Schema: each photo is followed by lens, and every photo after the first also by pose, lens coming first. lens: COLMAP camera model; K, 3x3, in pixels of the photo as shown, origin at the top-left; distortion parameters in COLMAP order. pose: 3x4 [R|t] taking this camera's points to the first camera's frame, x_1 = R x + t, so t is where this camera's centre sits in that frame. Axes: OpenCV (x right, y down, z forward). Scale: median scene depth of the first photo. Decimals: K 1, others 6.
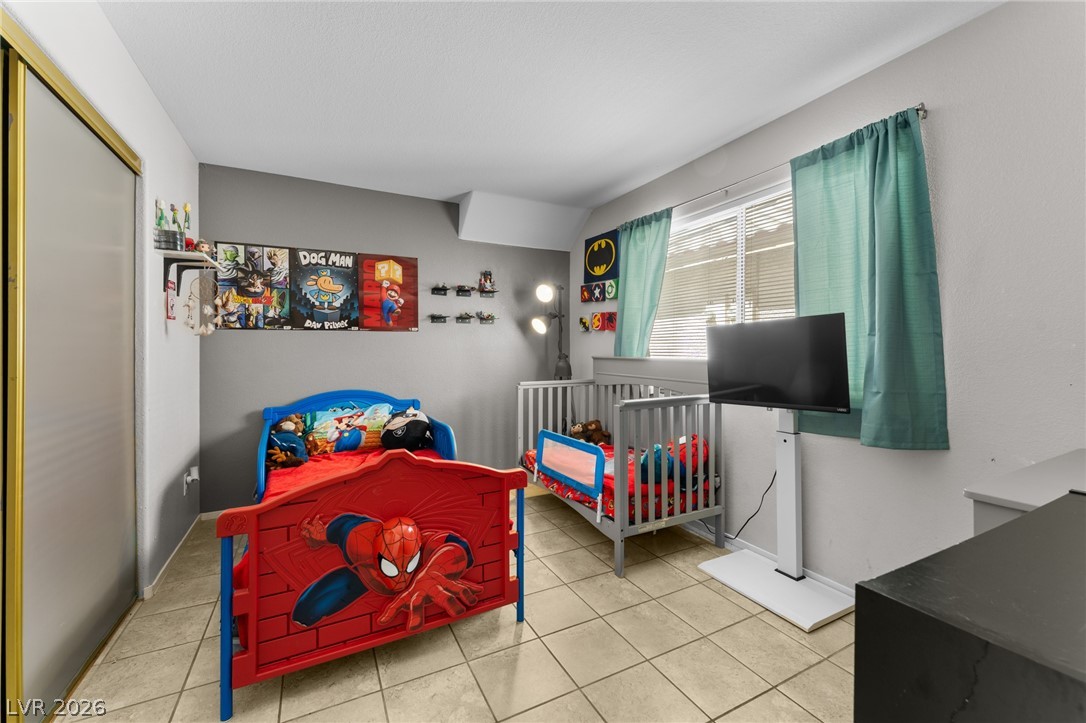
lens RADIAL K [[434.4, 0, 529.9], [0, 434.4, 349.8], [0, 0, 1]] dist [-0.002023, -0.000735]
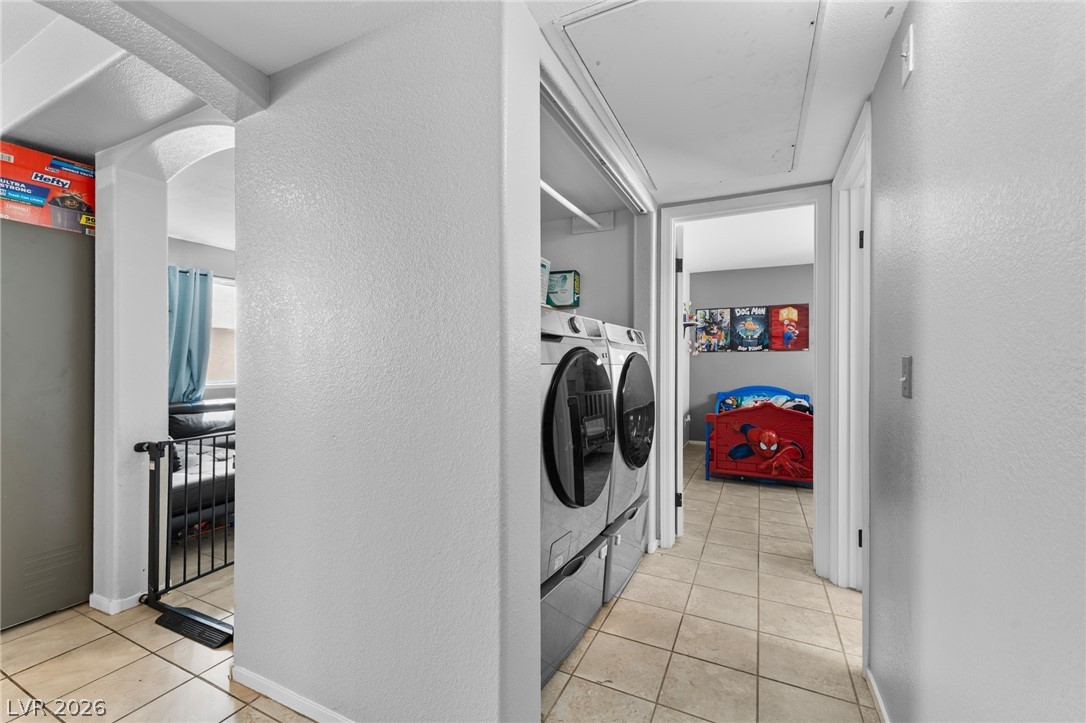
lens RADIAL K [[434.4, 0, 549.0], [0, 434.4, 364.0], [0, 0, 1]] dist [-0.002023, -0.000735]
pose [[0.613043, 0.006249, -0.790025, 0.438340], [-0.006586, 0.999974, 0.002799, 0.006978], [0.790022, 0.003487, 0.613068, -0.749626]]
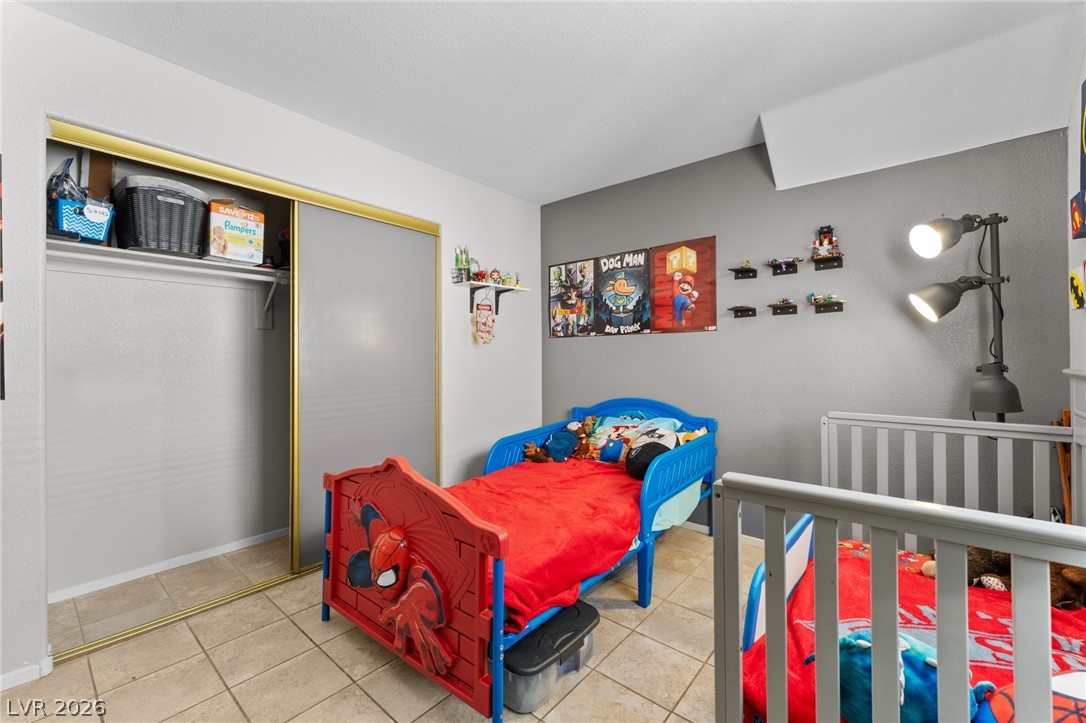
lens RADIAL K [[434.4, 0, 543.3], [0, 434.4, 355.7], [0, 0, 1]] dist [-0.002023, -0.000735]
pose [[0.398323, 0.002219, -0.917243, 0.359080], [-0.000161, 0.999997, 0.002350, -0.000325], [0.917245, -0.000788, 0.398322, 0.455420]]
